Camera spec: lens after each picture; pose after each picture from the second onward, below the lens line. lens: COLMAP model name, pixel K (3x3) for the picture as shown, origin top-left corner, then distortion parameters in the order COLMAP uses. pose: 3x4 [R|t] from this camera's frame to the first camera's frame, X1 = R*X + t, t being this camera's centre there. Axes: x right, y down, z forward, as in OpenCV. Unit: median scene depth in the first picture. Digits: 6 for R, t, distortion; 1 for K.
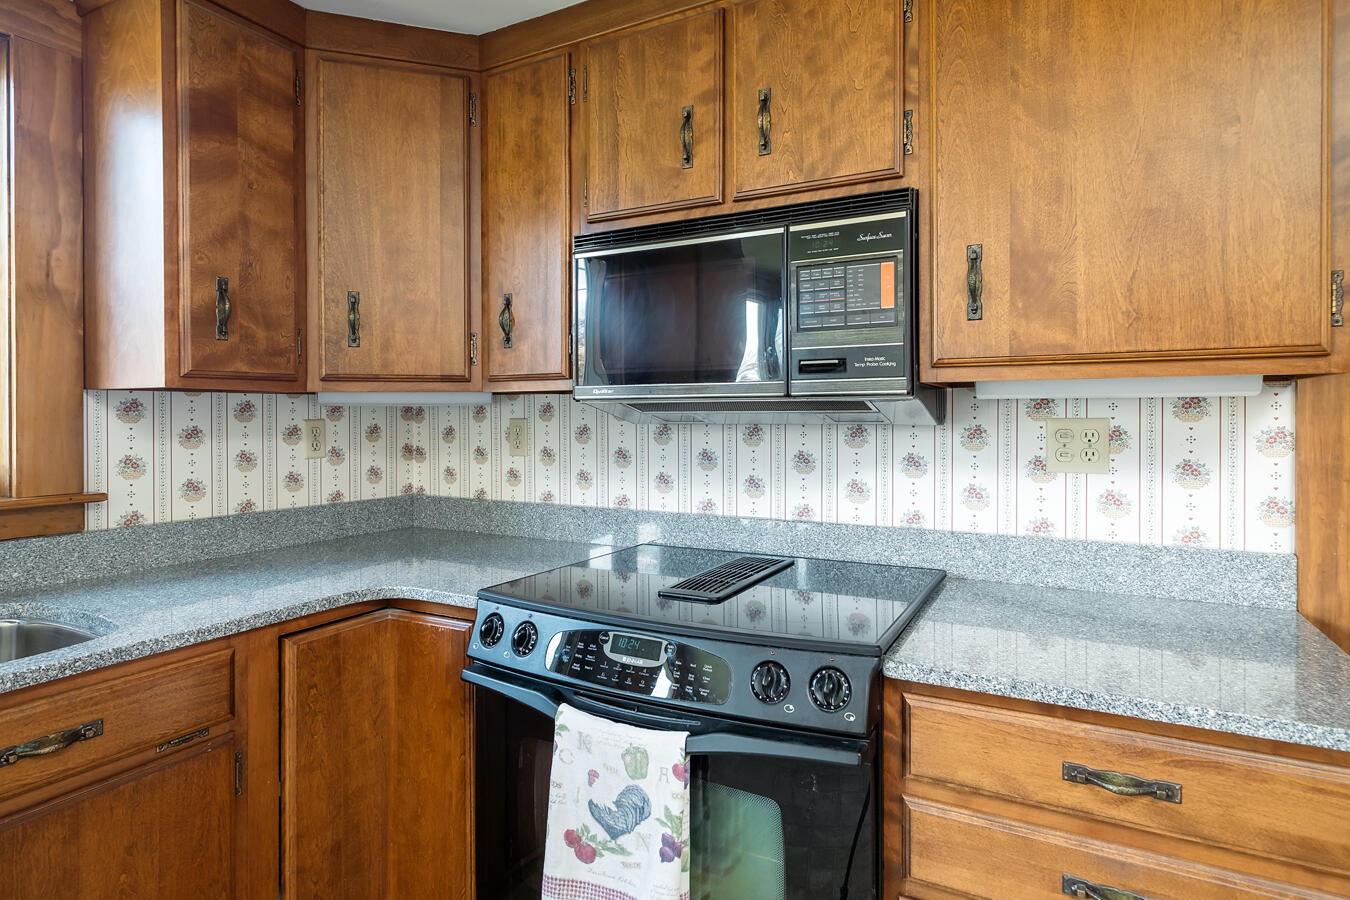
lens RADIAL K [[706.7, 0, 686.9], [0, 706.7, 415.2], [0, 0, 1]] dist [0.005293, 0.001163]
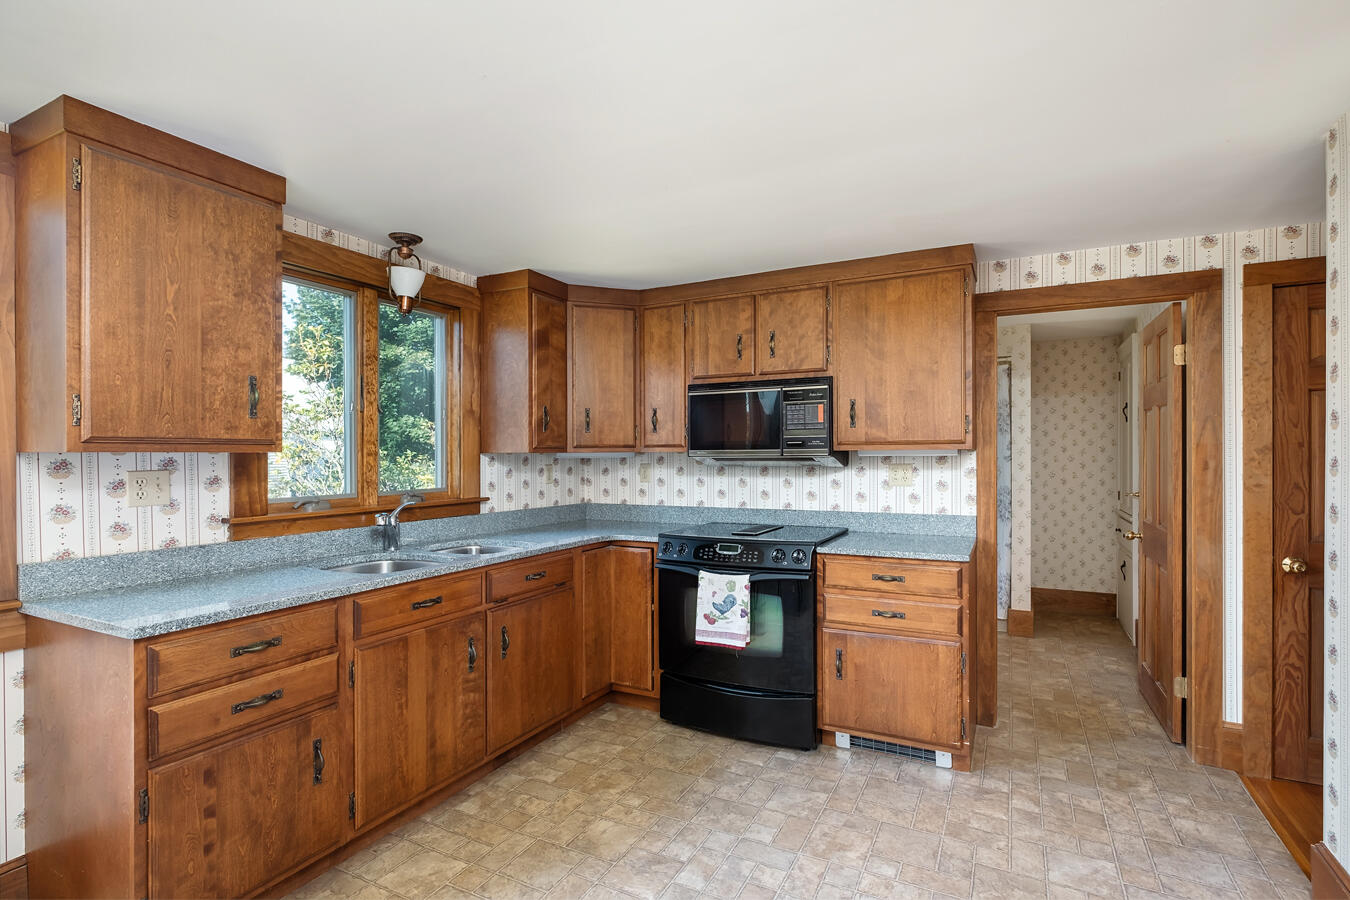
lens RADIAL K [[655.0, 0, 679.9], [0, 655.0, 457.7], [0, 0, 1]] dist [-0.003180, -0.000208]
pose [[0.999890, -0.003571, 0.014385, -0.241589], [0.003506, 0.999984, 0.004488, -0.029868], [-0.014401, -0.004437, 0.999886, -1.255540]]
